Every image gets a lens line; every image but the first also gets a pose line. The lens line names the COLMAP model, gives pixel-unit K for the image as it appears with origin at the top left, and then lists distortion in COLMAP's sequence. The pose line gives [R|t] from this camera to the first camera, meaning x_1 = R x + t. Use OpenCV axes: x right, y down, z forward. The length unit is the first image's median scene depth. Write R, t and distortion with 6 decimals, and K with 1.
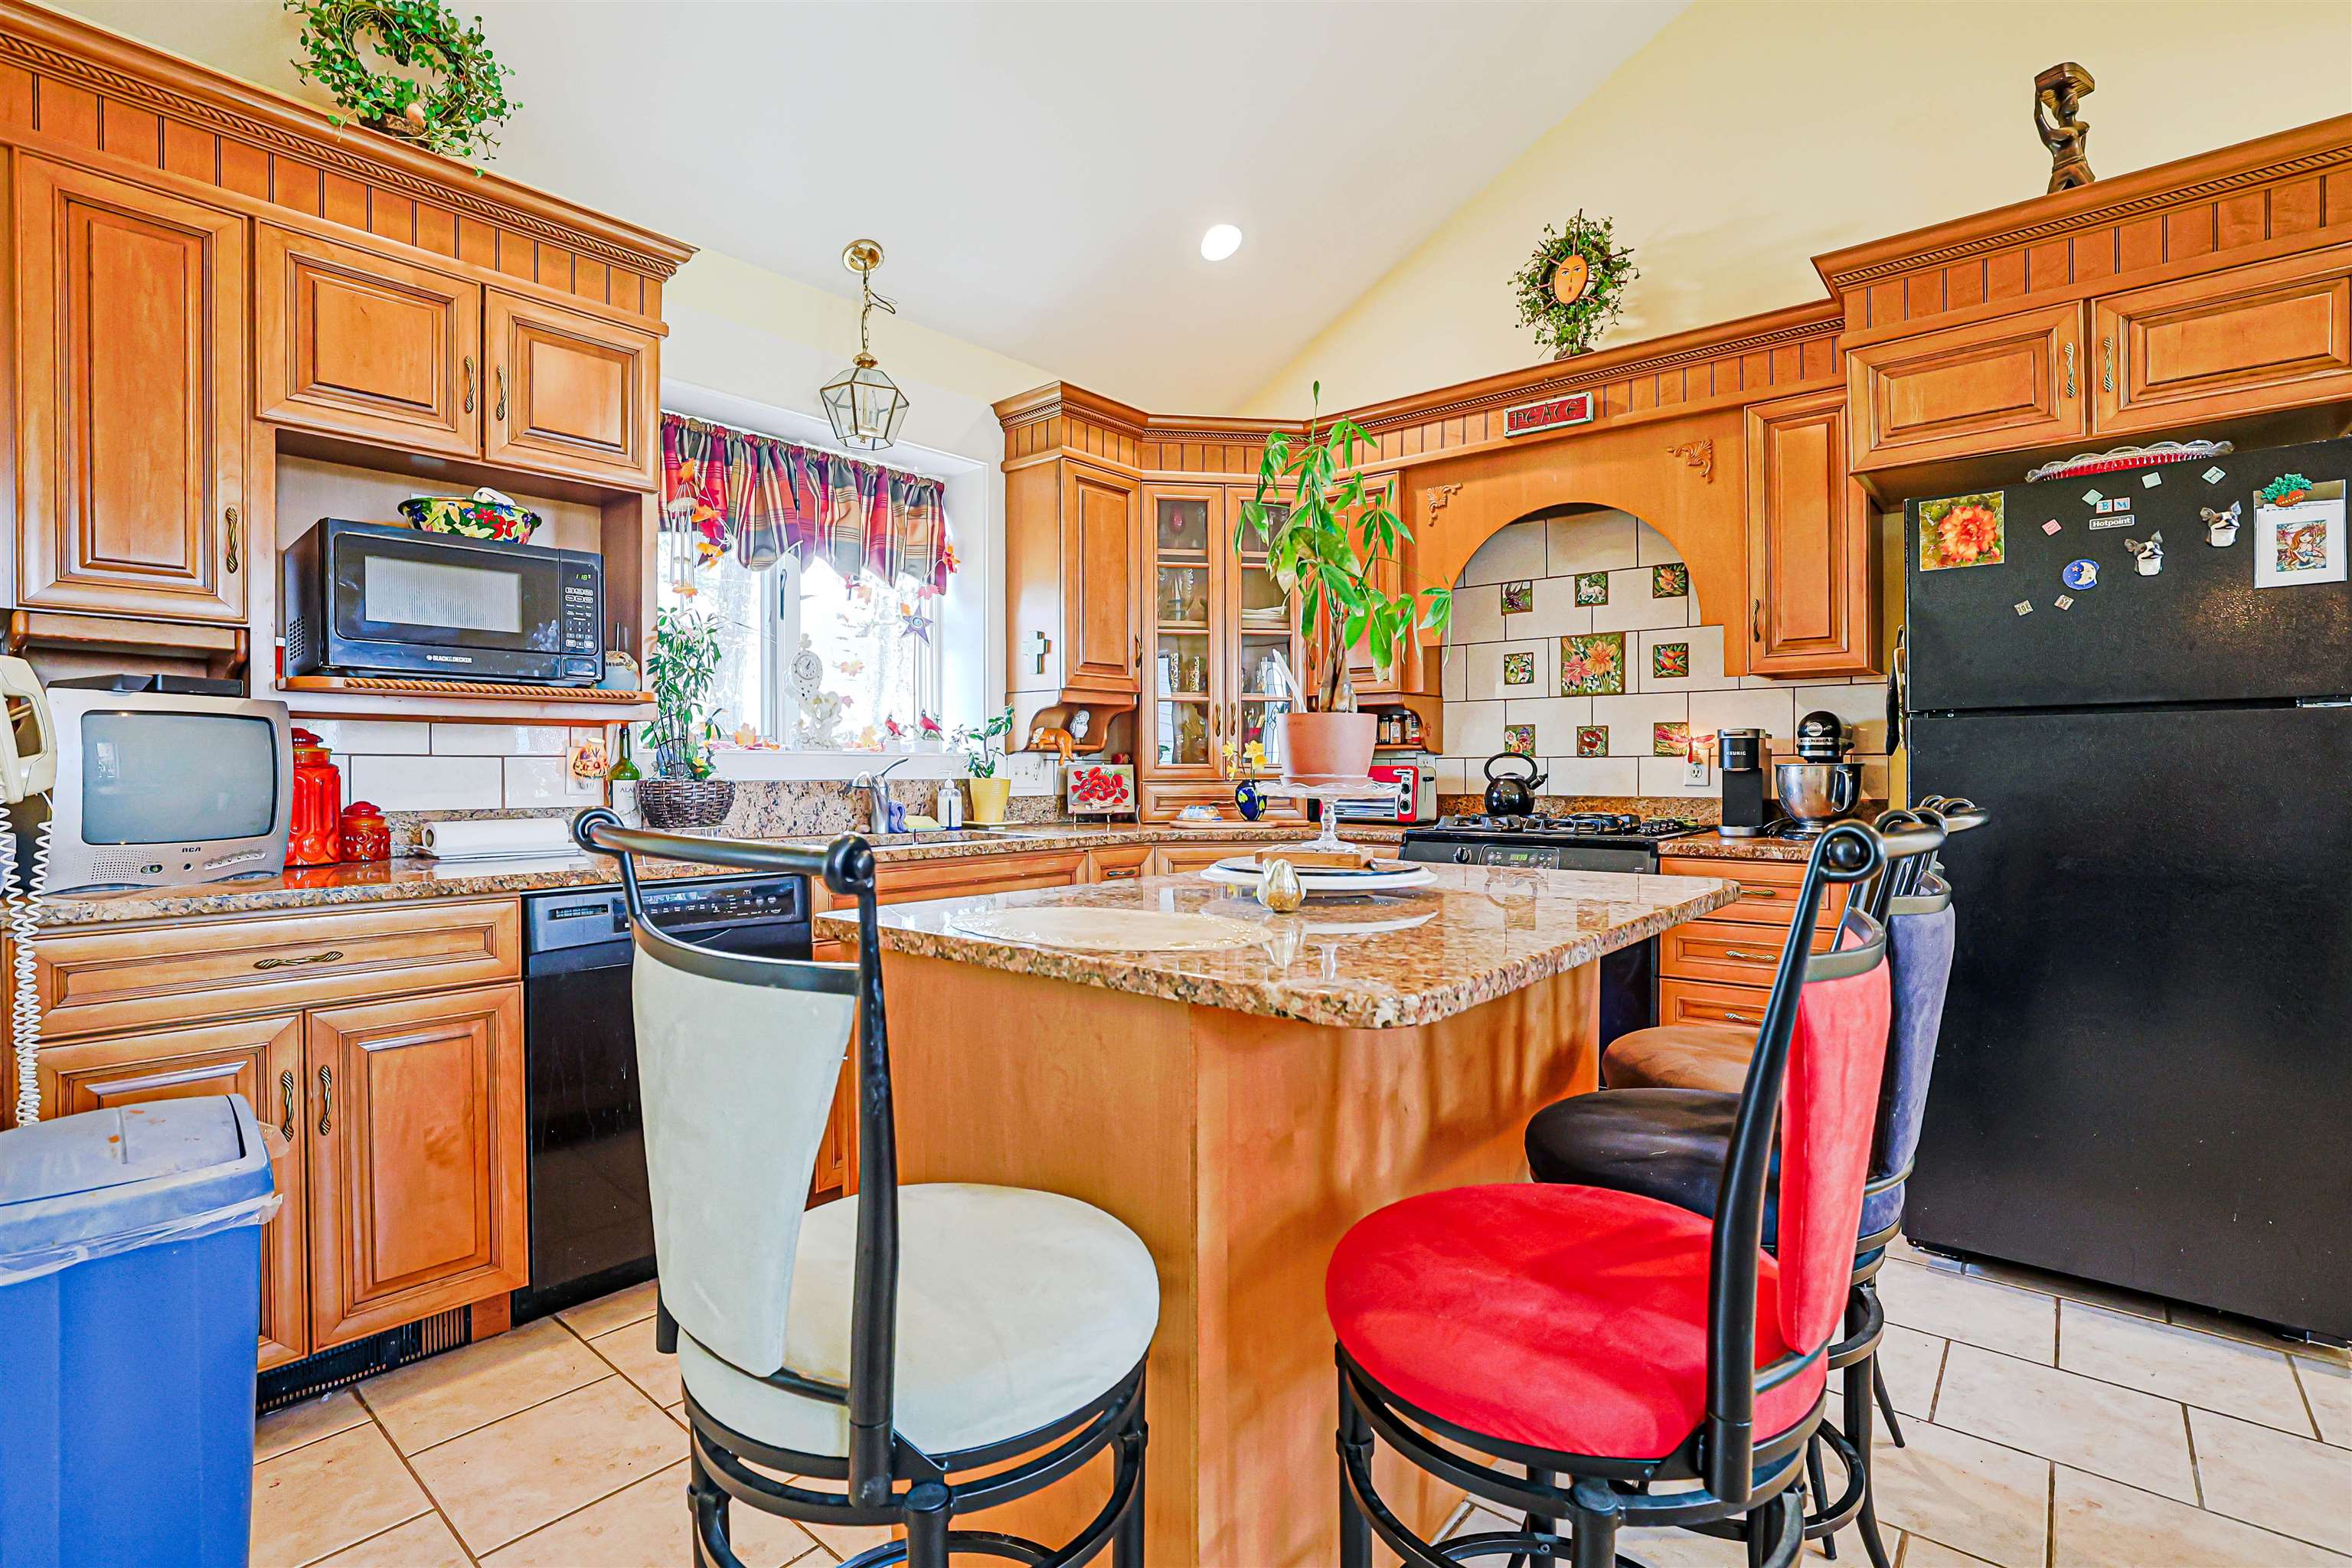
lens RADIAL K [[1103.4, 0, 1174.0], [0, 1103.4, 778.0], [0, 0, 1]] dist [-0.040617, 0.013813]
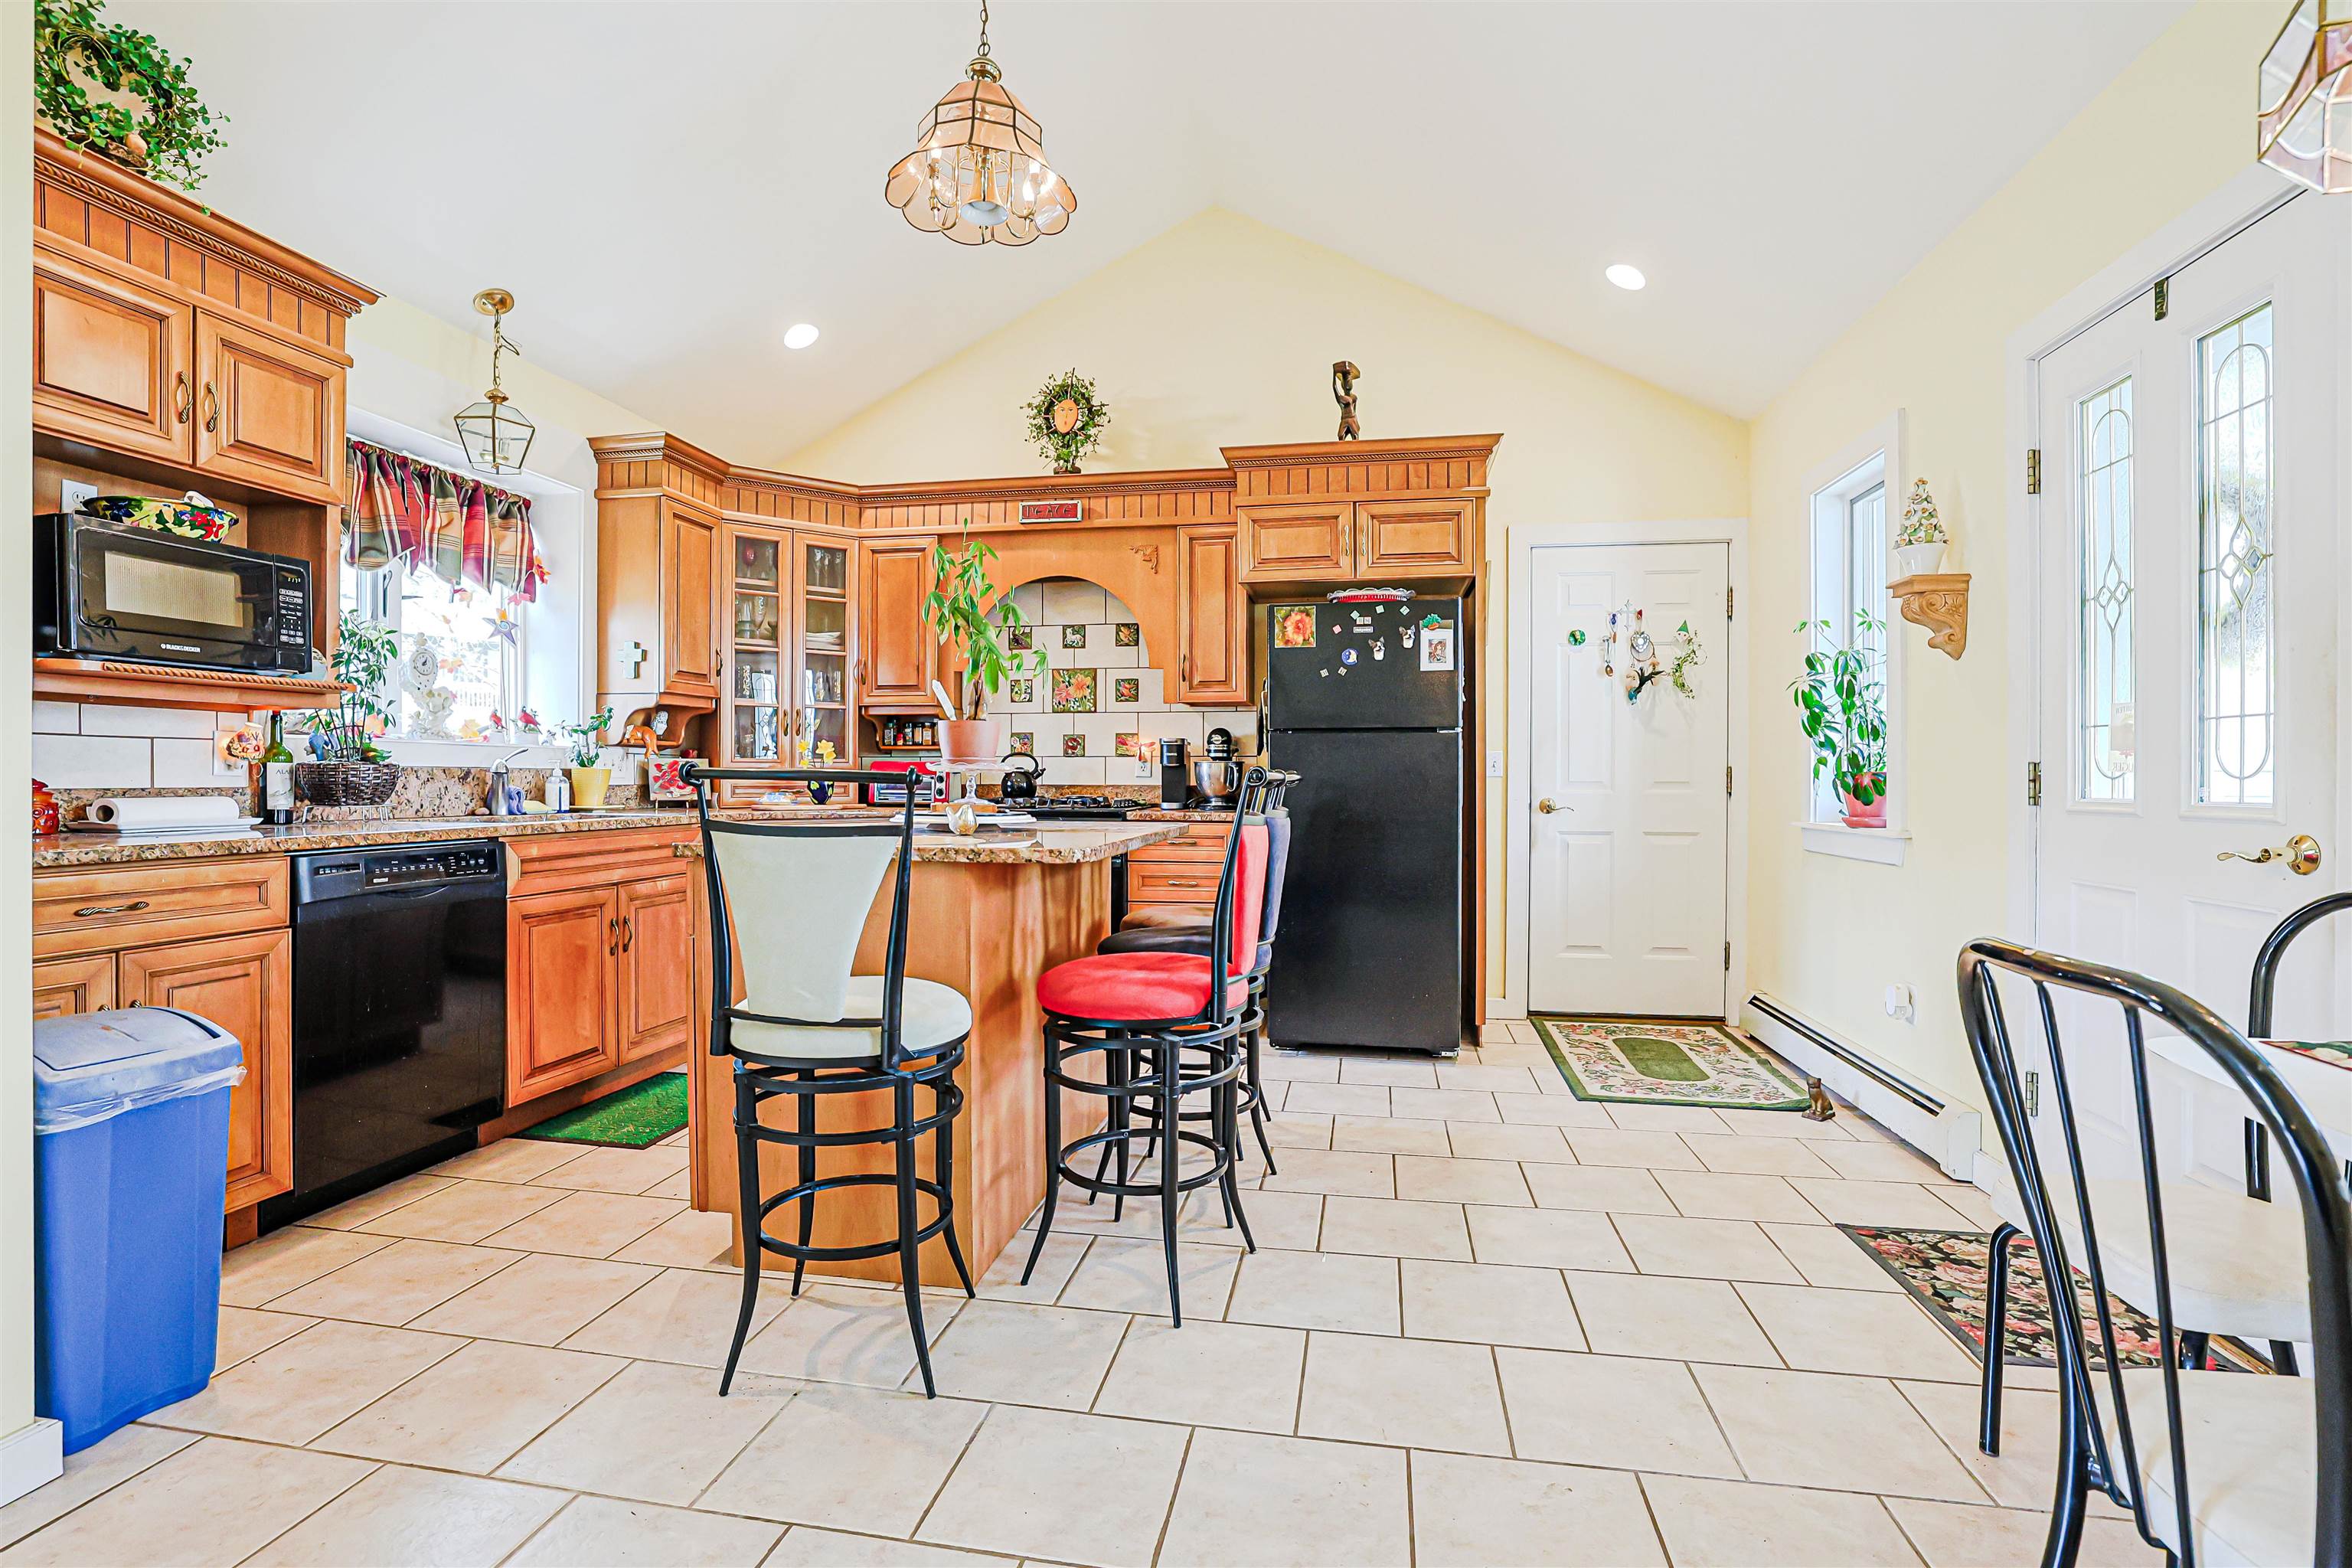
lens RADIAL K [[1103.4, 0, 1178.5], [0, 1103.4, 784.3], [0, 0, 1]] dist [-0.040617, 0.013813]
pose [[0.867808, 0.002253, 0.496895, -0.252733], [-0.000851, 0.999995, -0.003047, 0.024961], [-0.496900, 0.002221, 0.867805, -0.355716]]
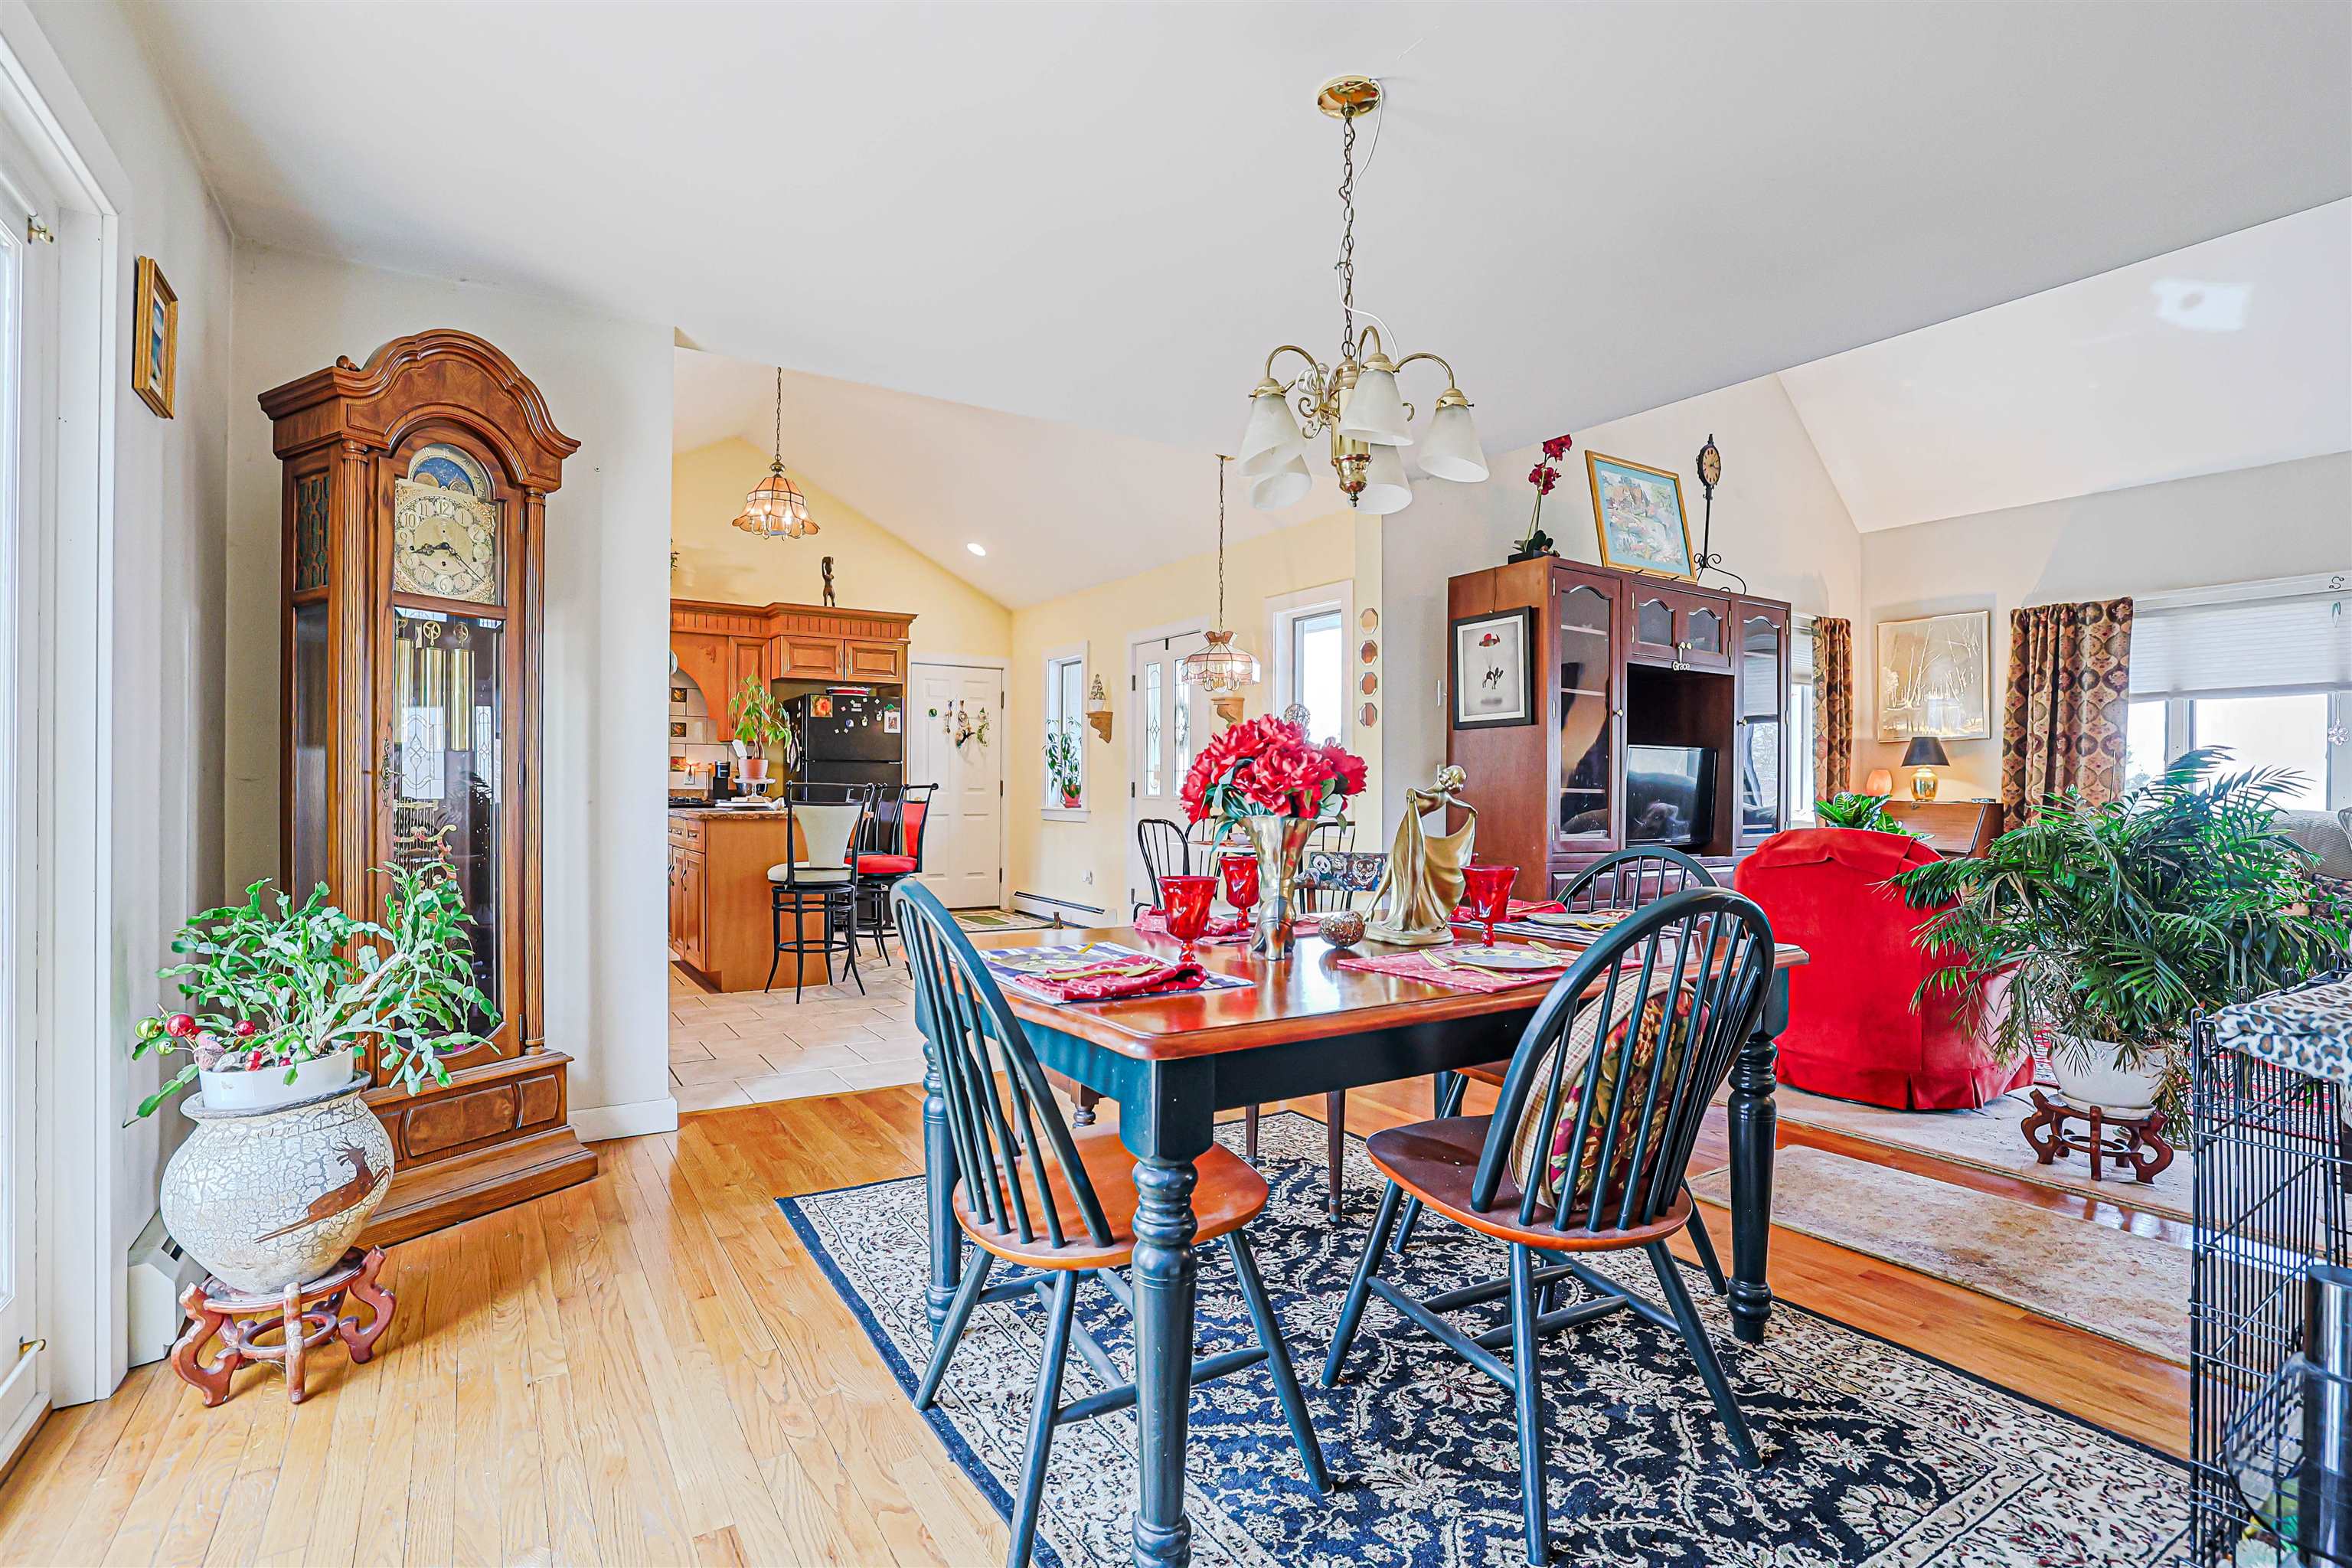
lens RADIAL K [[1103.4, 0, 1138.1], [0, 1103.4, 786.1], [0, 0, 1]] dist [-0.040617, 0.013813]
pose [[0.326329, 0.007779, 0.945224, -1.712858], [-0.003050, 0.999970, -0.007176, 0.031255], [-0.945251, -0.000542, 0.326342, -0.814663]]
